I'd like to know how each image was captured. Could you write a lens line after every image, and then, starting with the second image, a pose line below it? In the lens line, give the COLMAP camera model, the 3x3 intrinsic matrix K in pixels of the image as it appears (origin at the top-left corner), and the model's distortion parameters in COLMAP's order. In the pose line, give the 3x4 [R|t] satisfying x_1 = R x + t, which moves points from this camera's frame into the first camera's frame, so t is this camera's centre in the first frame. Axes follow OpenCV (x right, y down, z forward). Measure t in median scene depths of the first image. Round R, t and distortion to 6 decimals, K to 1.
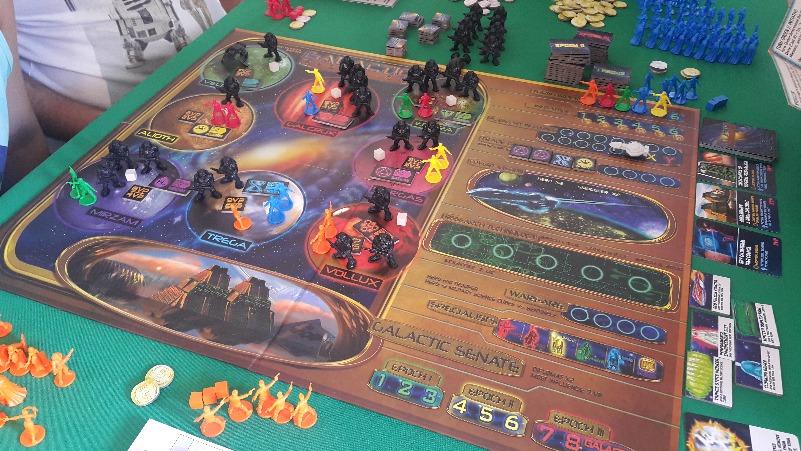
lens RADIAL K [[662.9, 0, 400.5], [0, 662.9, 225.5], [0, 0, 1]] dist [0.135116, -0.348442]
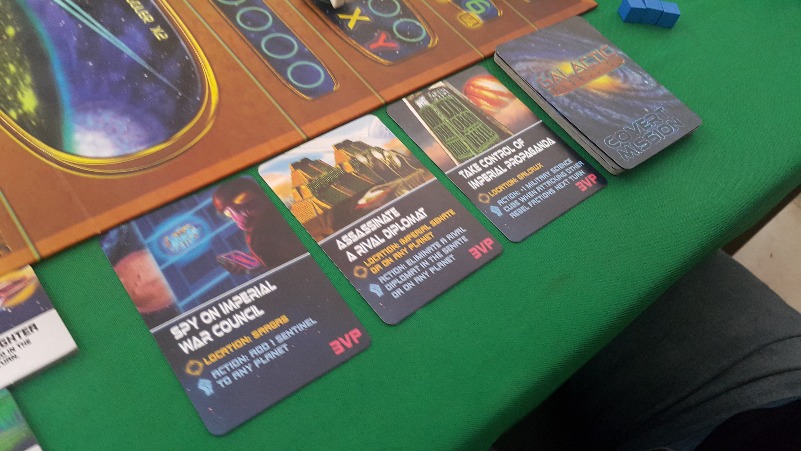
lens RADIAL K [[662.9, 0, 400.5], [0, 662.9, 225.5], [0, 0, 1]] dist [0.135116, -0.348442]
pose [[0.843583, 0.507754, -0.174795, 0.572124], [-0.470521, 0.855771, 0.215096, -0.102343], [0.258801, -0.099206, 0.960823, 0.647160]]
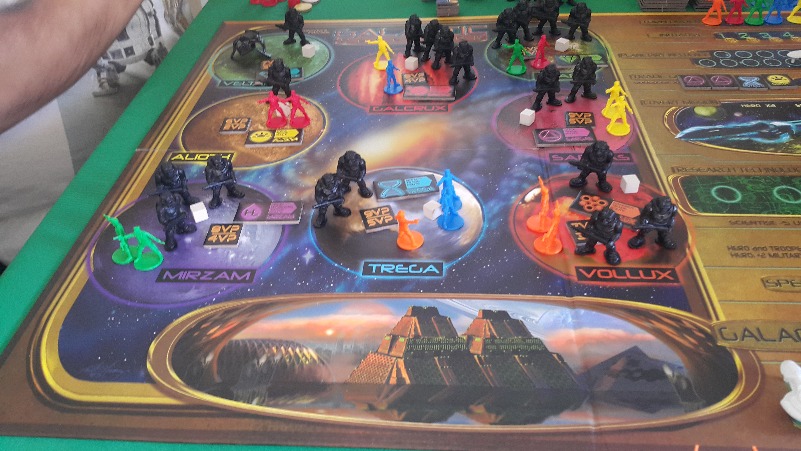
lens RADIAL K [[662.9, 0, 400.5], [0, 662.9, 225.5], [0, 0, 1]] dist [0.135116, -0.348442]
pose [[0.959758, -0.211001, 0.185321, -0.348334], [0.222184, 0.974118, -0.041563, 0.007734], [-0.171754, 0.081066, 0.981799, 0.344809]]
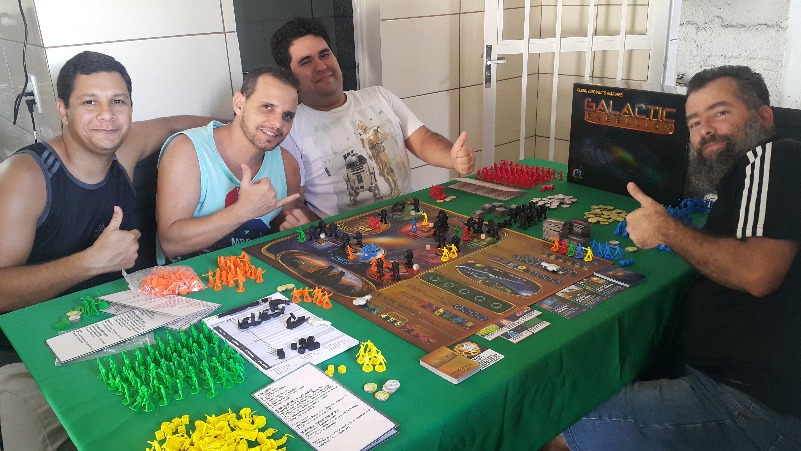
lens RADIAL K [[662.9, 0, 400.5], [0, 662.9, 225.5], [0, 0, 1]] dist [0.135116, -0.348442]
pose [[0.875637, 0.141612, -0.461742, 0.880599], [-0.300293, 0.908417, -0.290866, 0.479195], [0.378265, 0.393351, 0.837968, -0.809497]]
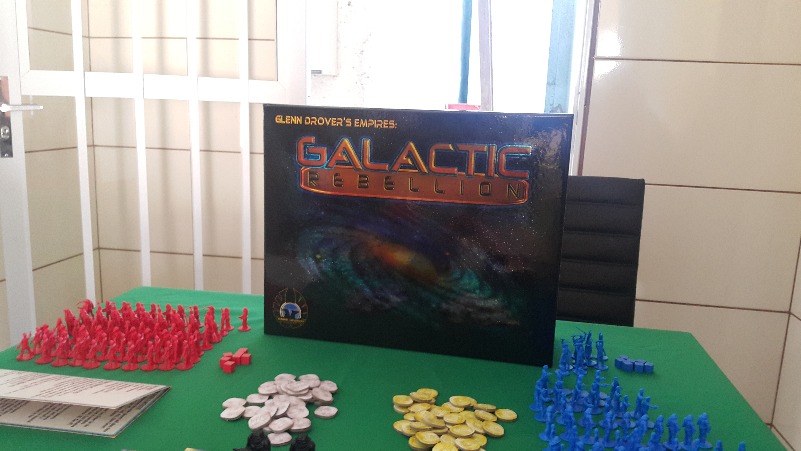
lens RADIAL K [[665.1, 0, 400.5], [0, 665.1, 225.5], [0, 0, 1]] dist [0.004999, -0.089040]
pose [[0.979845, 0.005238, 0.199688, 0.162030], [0.099715, 0.853372, -0.511676, -0.256619], [-0.173089, 0.521276, 0.835650, 0.613975]]
